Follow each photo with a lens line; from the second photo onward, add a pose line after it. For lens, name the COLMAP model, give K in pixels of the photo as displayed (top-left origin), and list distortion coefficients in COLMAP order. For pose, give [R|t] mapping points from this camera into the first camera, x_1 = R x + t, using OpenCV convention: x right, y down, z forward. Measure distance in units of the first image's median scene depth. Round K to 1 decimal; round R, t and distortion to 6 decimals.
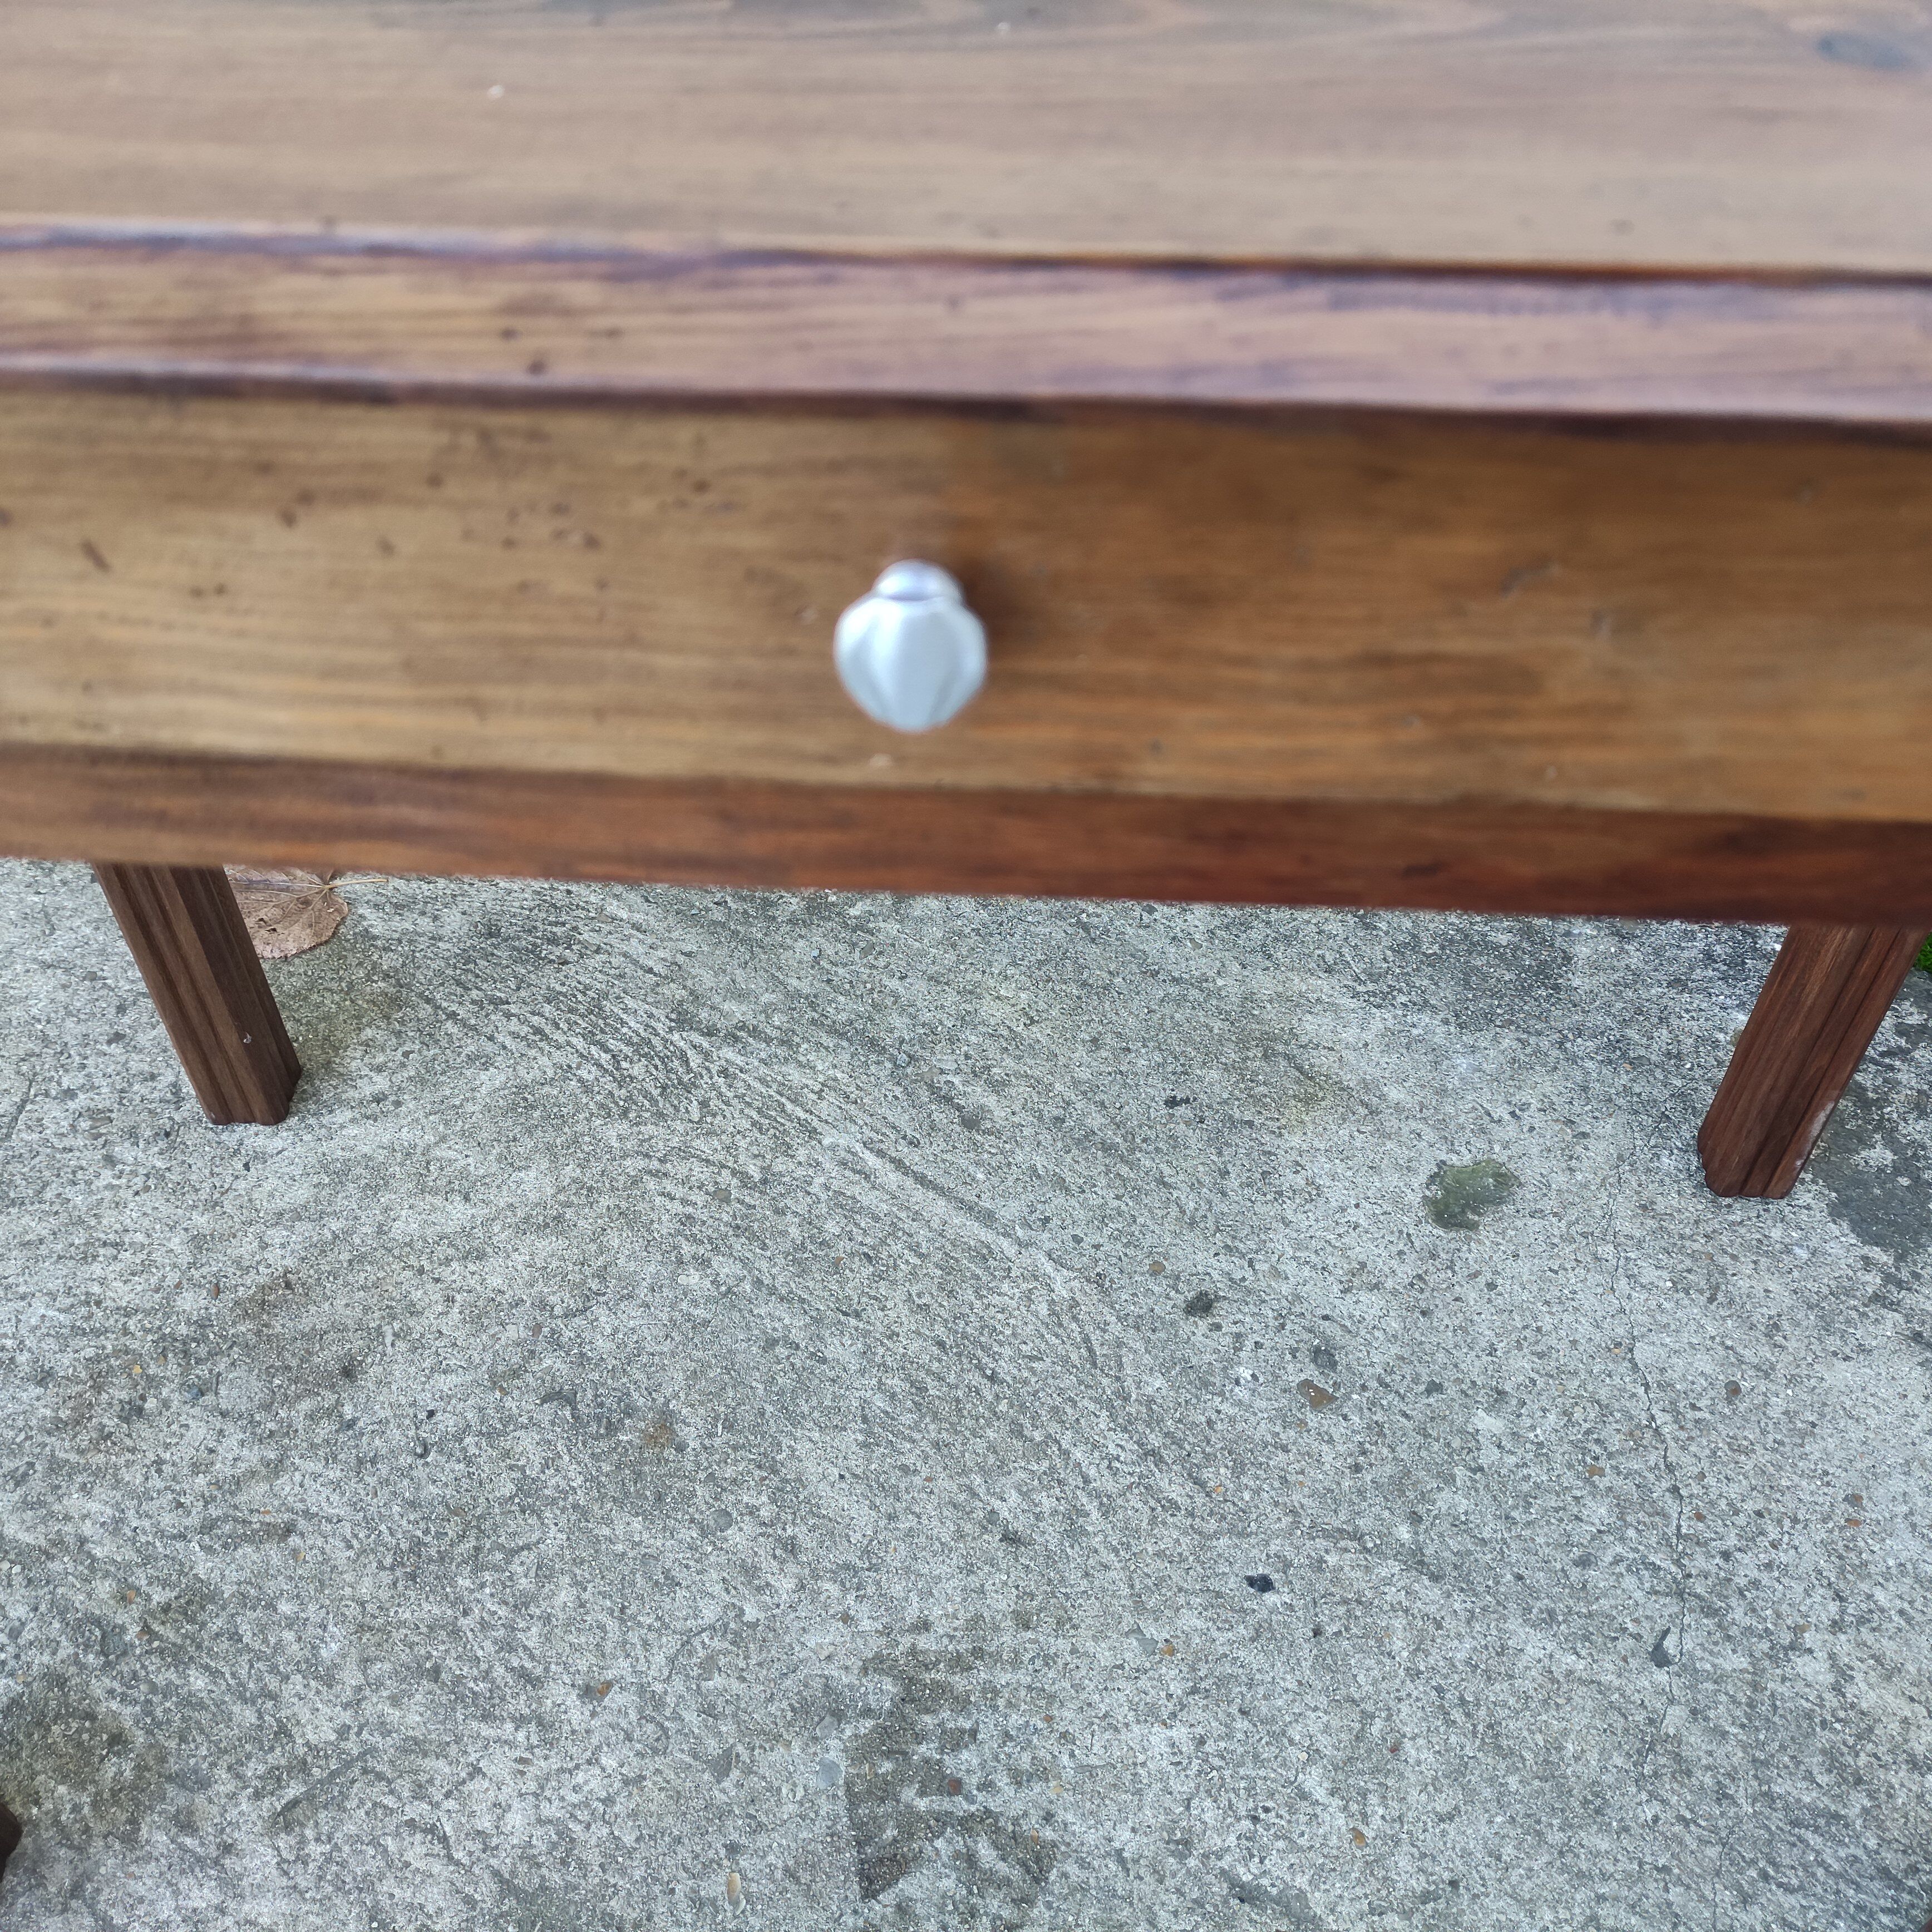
lens RADIAL K [[1894.0, 0, 967.5], [0, 1894.0, 989.2], [0, 0, 1]] dist [0.023888, 0.000000]
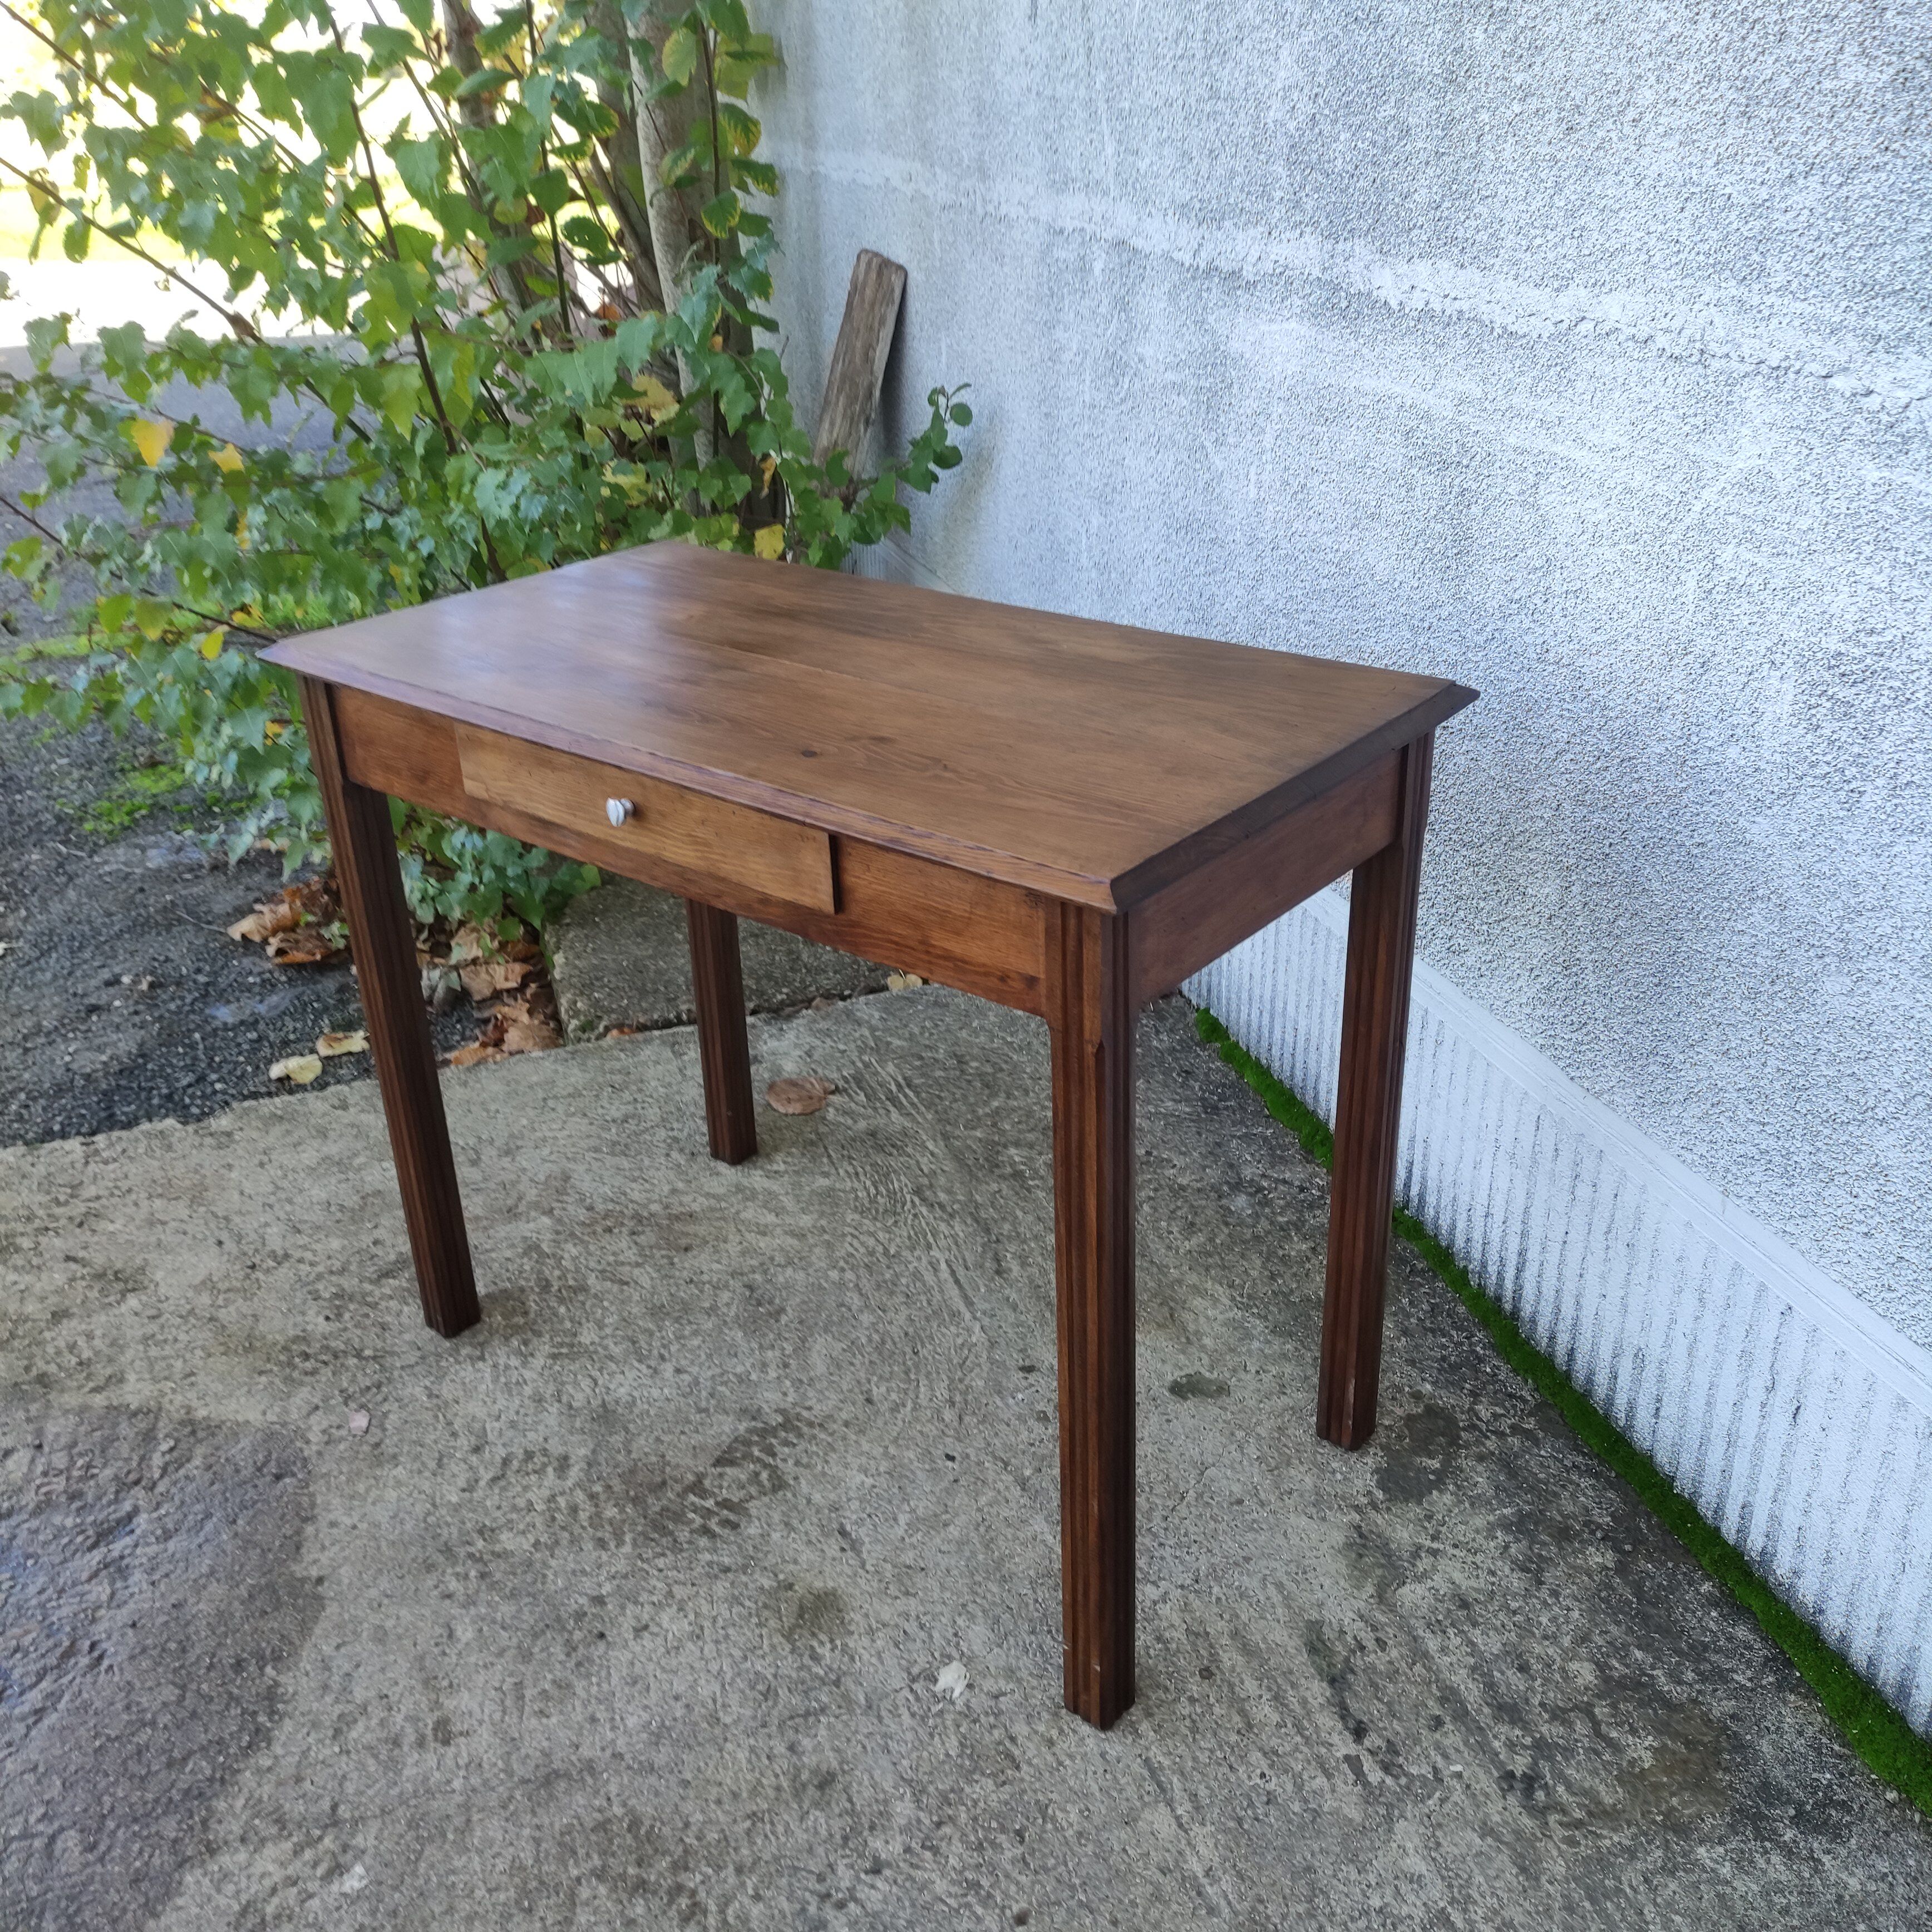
lens RADIAL K [[1894.0, 0, 933.0], [0, 1894.0, 1007.5], [0, 0, 1]] dist [0.023888, 0.000000]
pose [[0.797904, 0.246886, -0.549906, 1.137998], [-0.418769, 0.883216, -0.211097, 0.324070], [0.433569, 0.398719, 0.808110, -0.839083]]
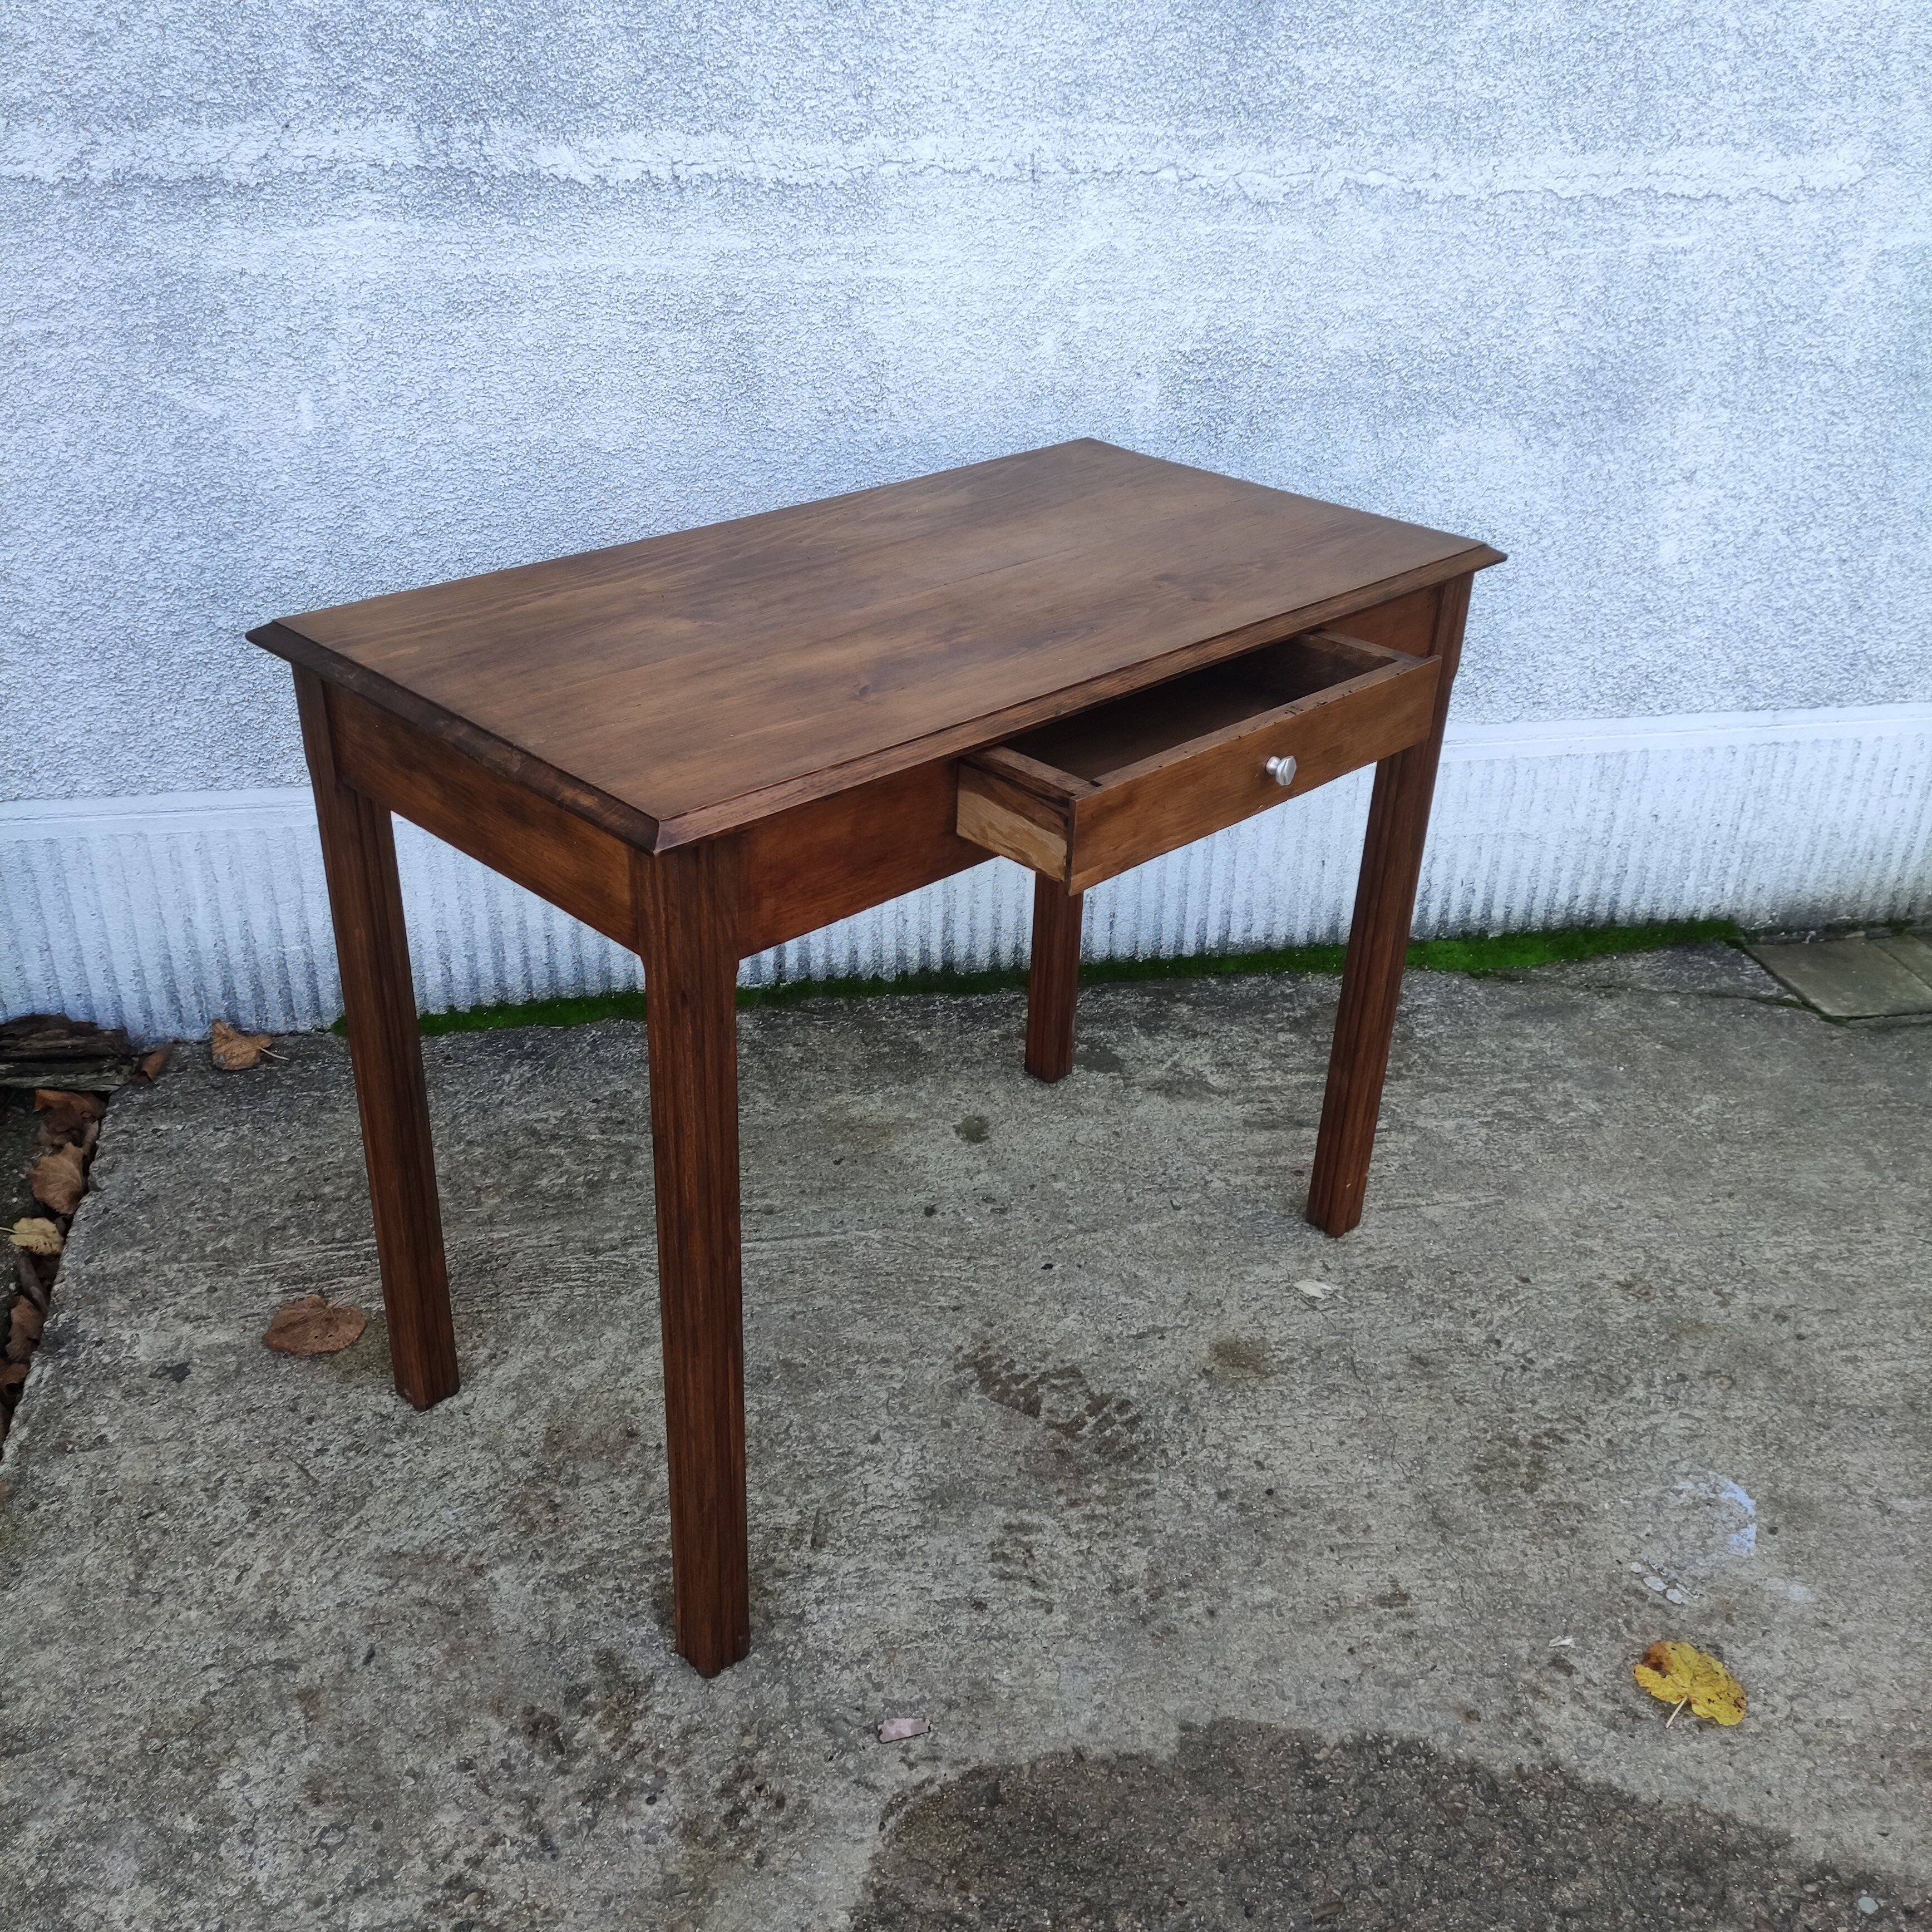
lens RADIAL K [[1894.0, 0, 976.6], [0, 1894.0, 1025.3], [0, 0, 1]] dist [0.023888, 0.000000]
pose [[0.667603, -0.360836, 0.651232, -1.232426], [0.527926, 0.846205, -0.072330, 0.191530], [-0.524977, 0.392090, 0.755424, -0.728233]]
